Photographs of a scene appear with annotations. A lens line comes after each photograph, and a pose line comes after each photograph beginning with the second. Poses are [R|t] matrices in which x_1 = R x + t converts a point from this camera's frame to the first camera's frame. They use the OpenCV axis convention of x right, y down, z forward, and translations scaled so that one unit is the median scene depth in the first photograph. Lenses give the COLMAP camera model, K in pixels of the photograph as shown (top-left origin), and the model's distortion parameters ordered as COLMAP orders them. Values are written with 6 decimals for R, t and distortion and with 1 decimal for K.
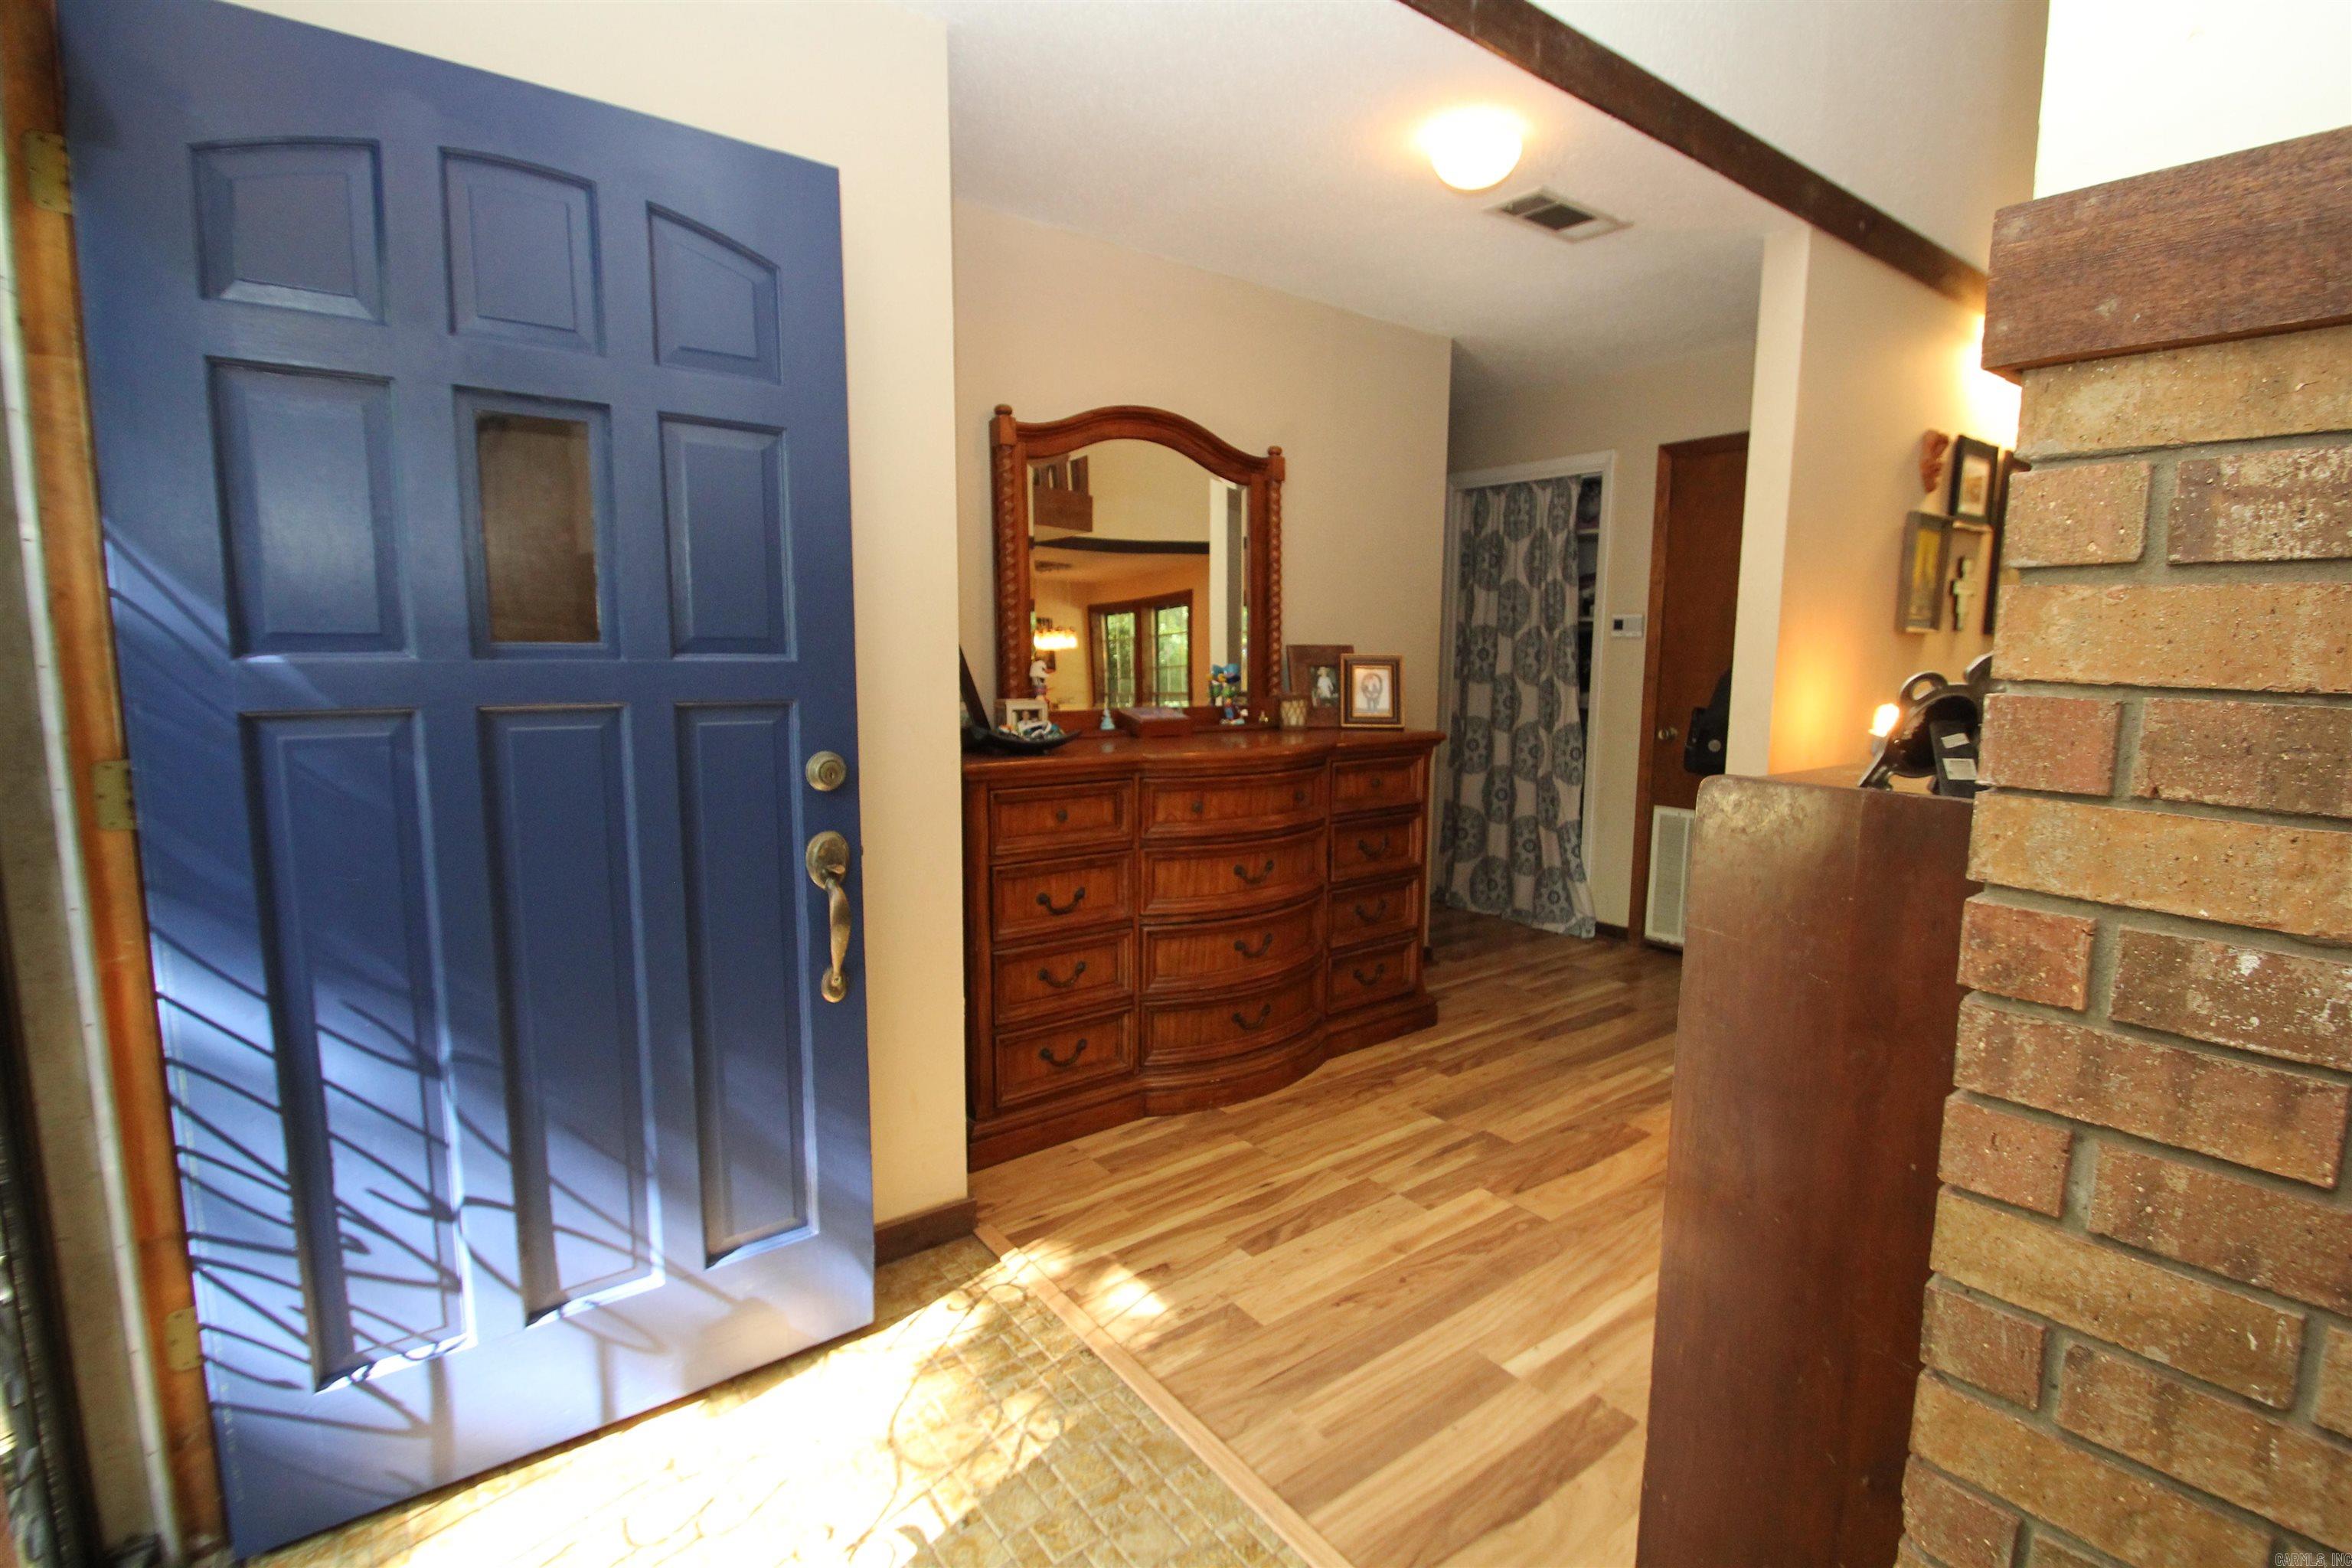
lens RADIAL K [[1095.3, 0, 1208.2], [0, 1095.3, 779.3], [0, 0, 1]] dist [-0.002646, -0.006004]
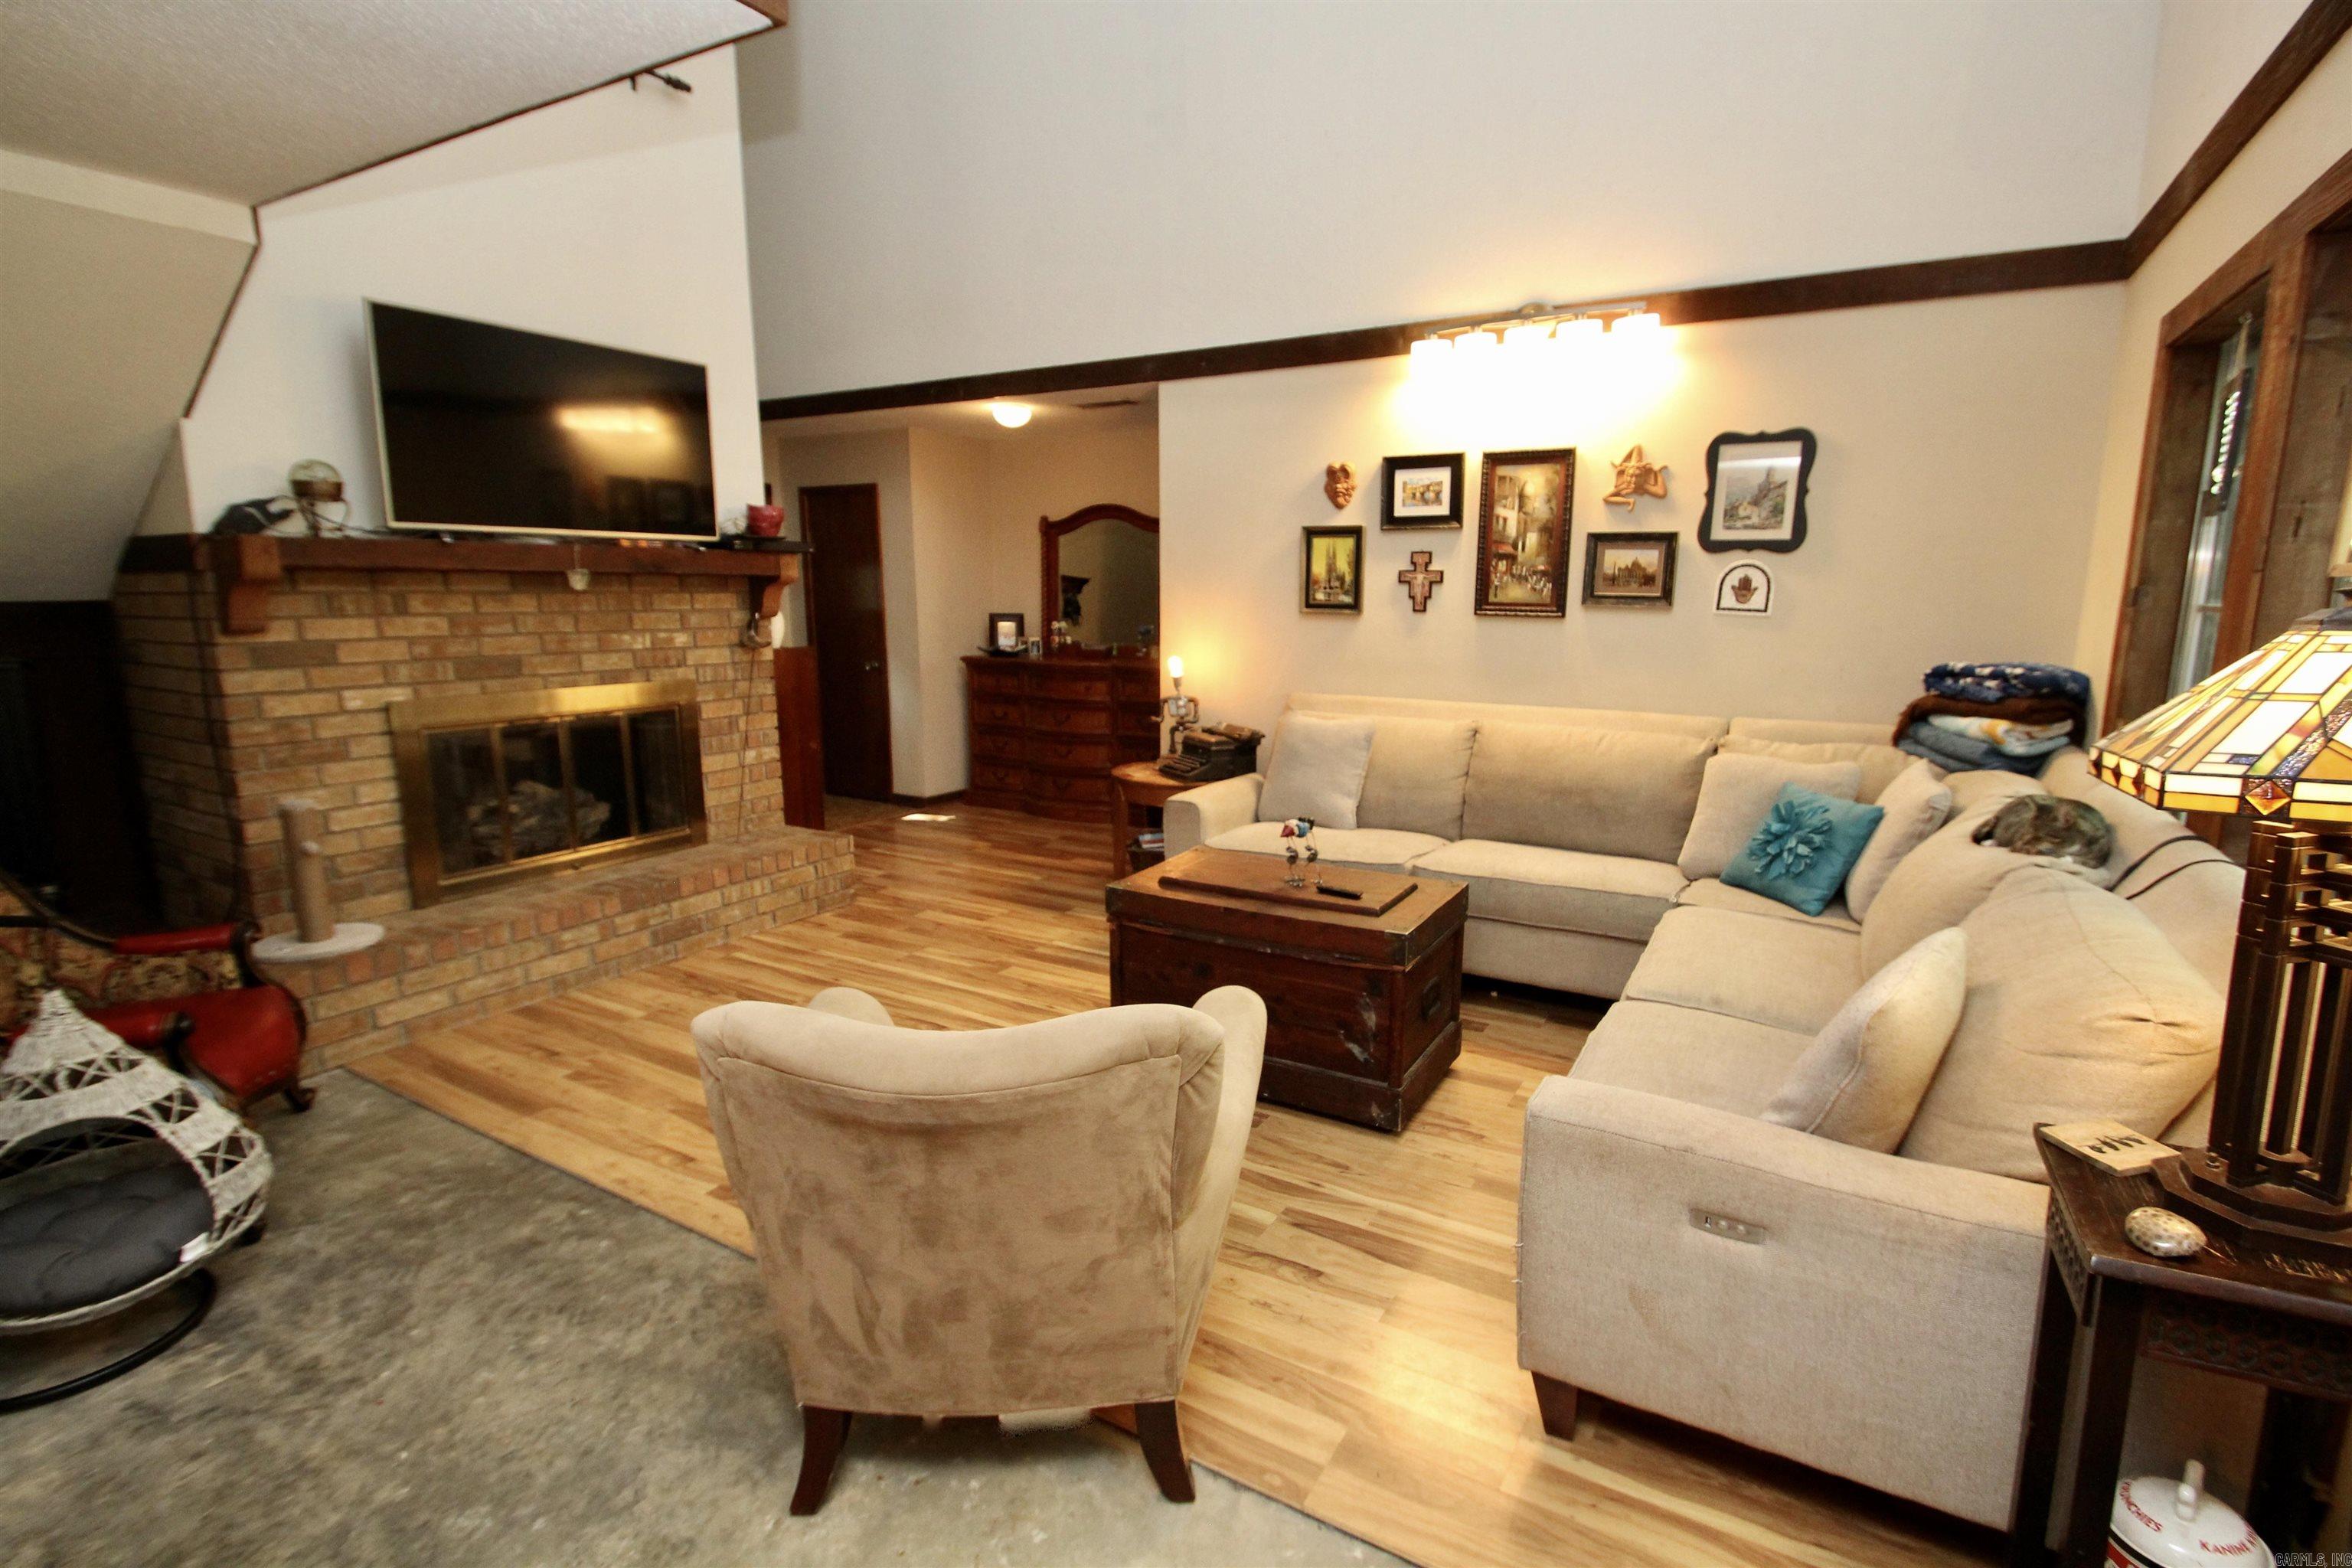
lens RADIAL K [[1095.3, 0, 1208.2], [0, 1095.3, 779.3], [0, 0, 1]] dist [-0.002646, -0.006004]
pose [[0.381688, 0.148954, -0.912210, 2.272422], [-0.123394, 0.986307, 0.109422, -0.074003], [0.916018, 0.070796, 0.394841, 0.426503]]
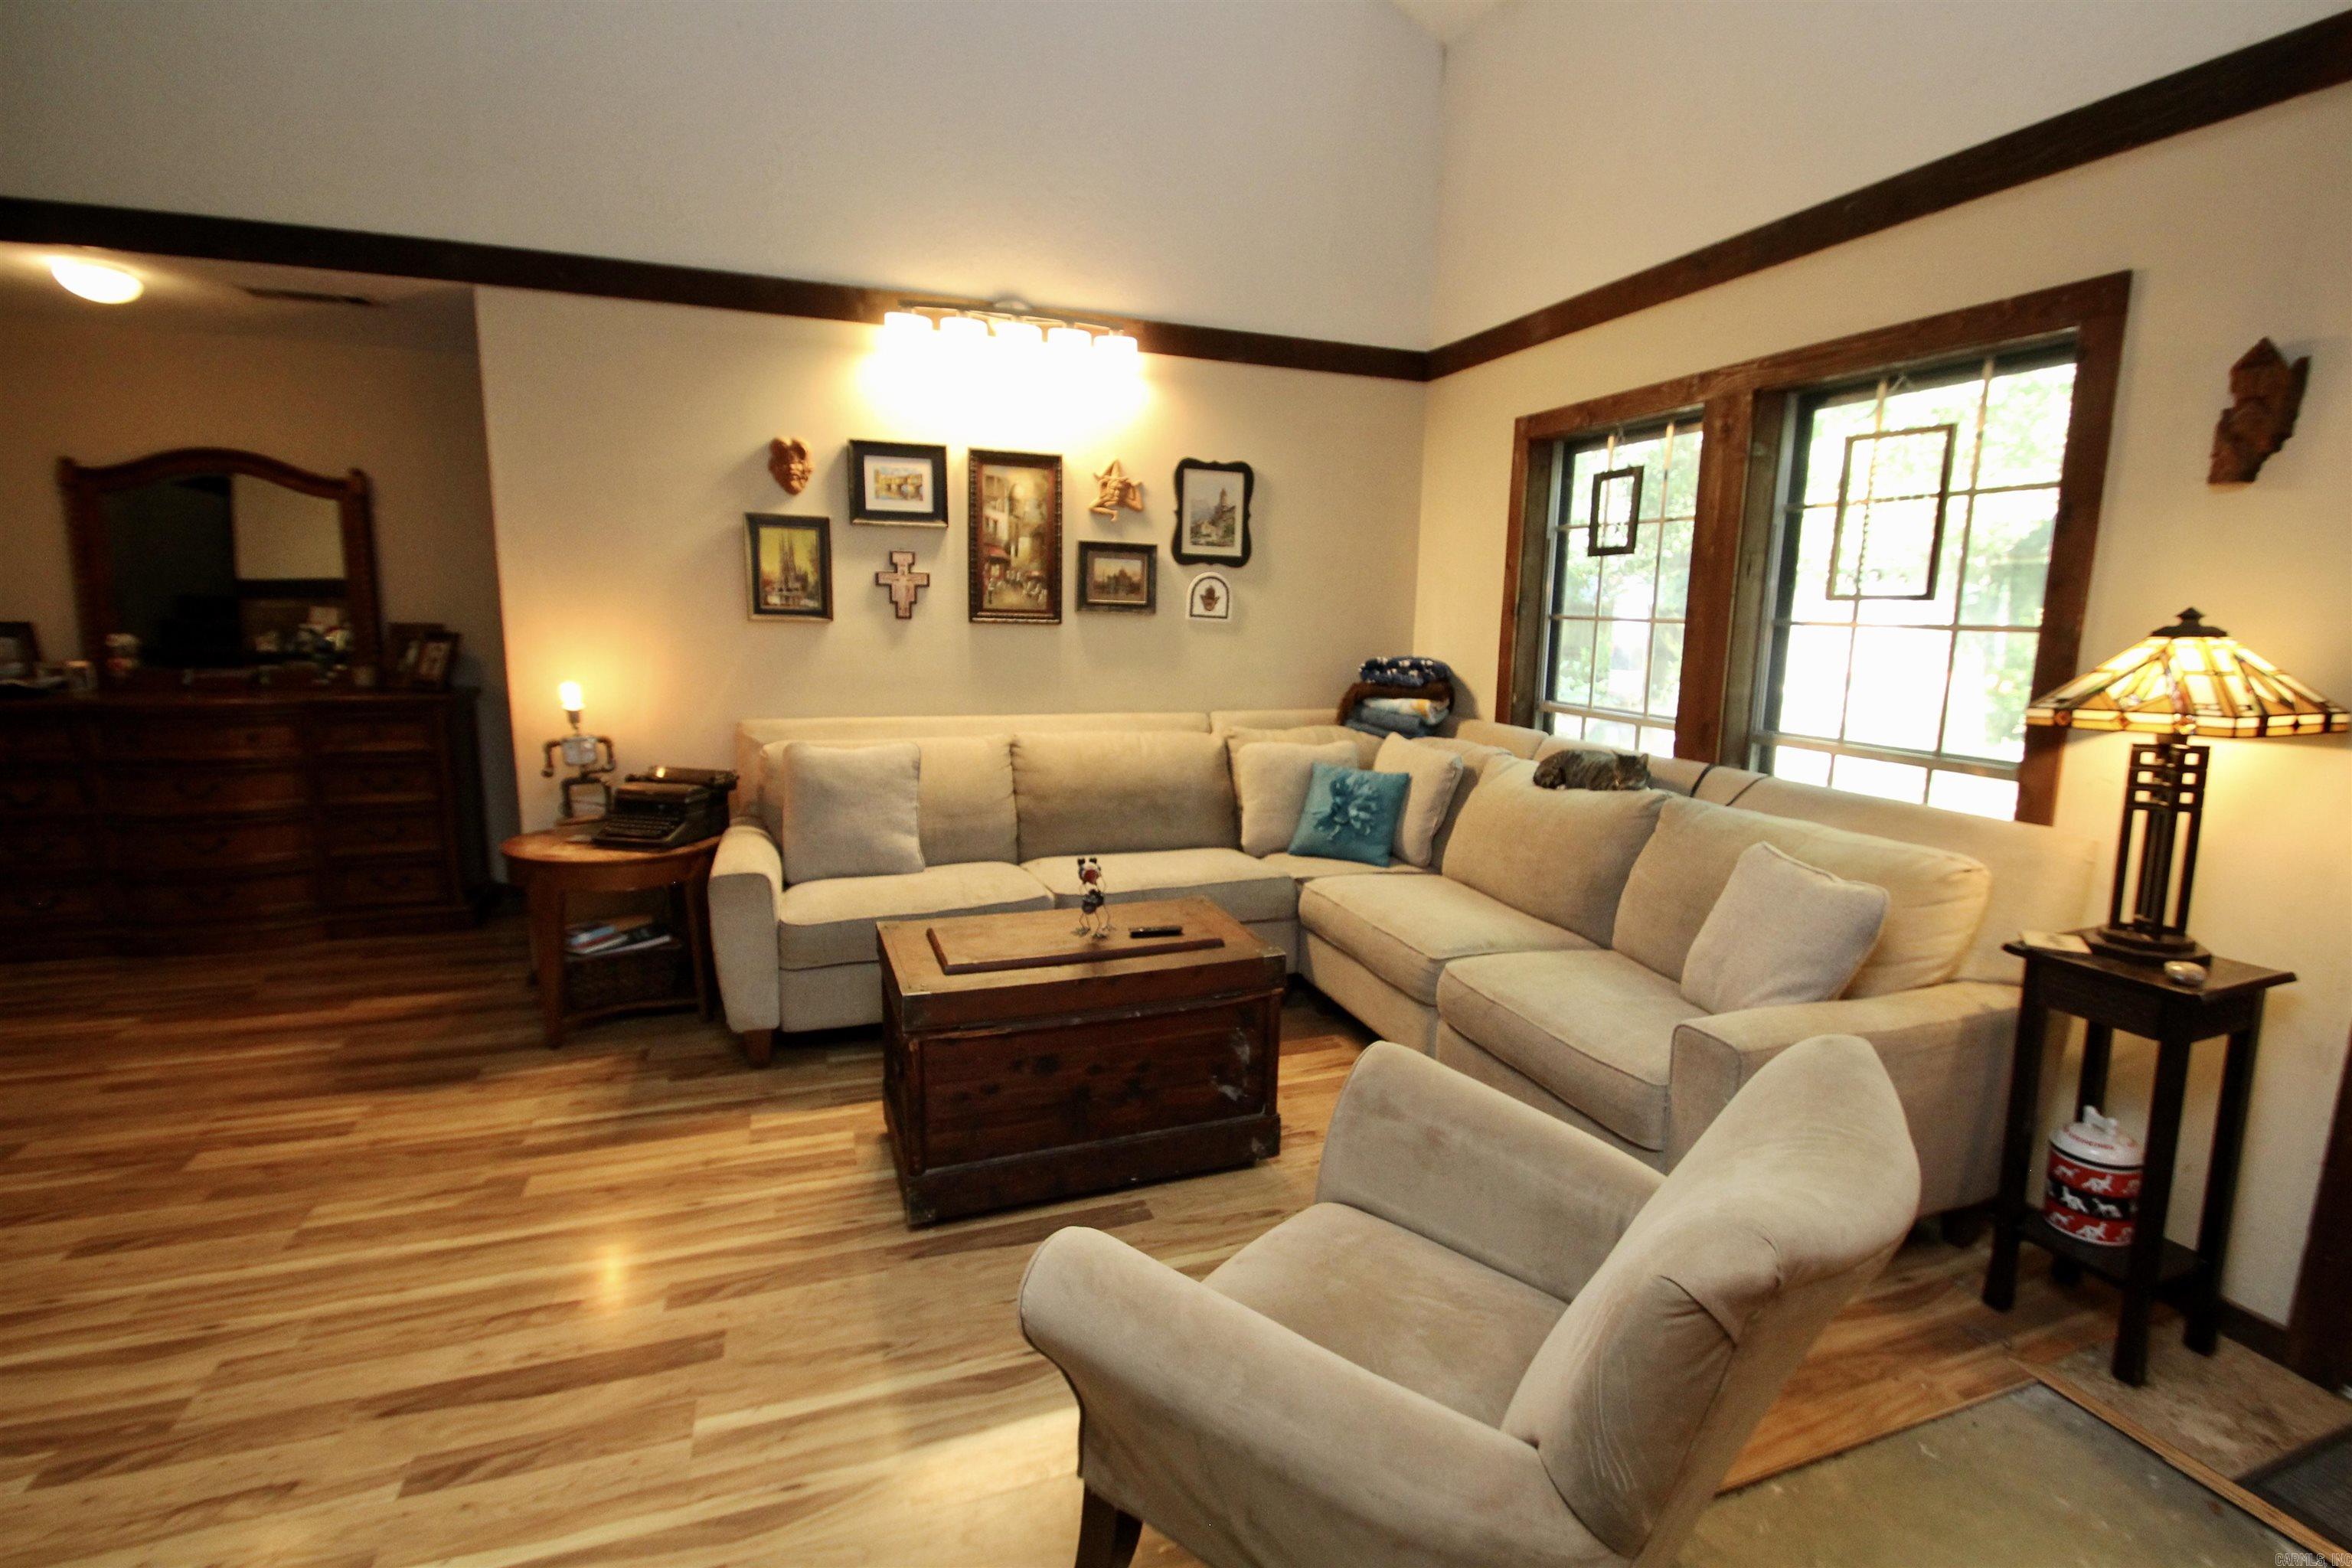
lens RADIAL K [[1095.3, 0, 1208.2], [0, 1095.3, 779.3], [0, 0, 1]] dist [-0.002646, -0.006004]
pose [[0.957847, 0.054896, -0.281984, 1.676003], [-0.048611, 0.998390, 0.029241, -0.029784], [0.283135, -0.014301, 0.958973, 0.059335]]
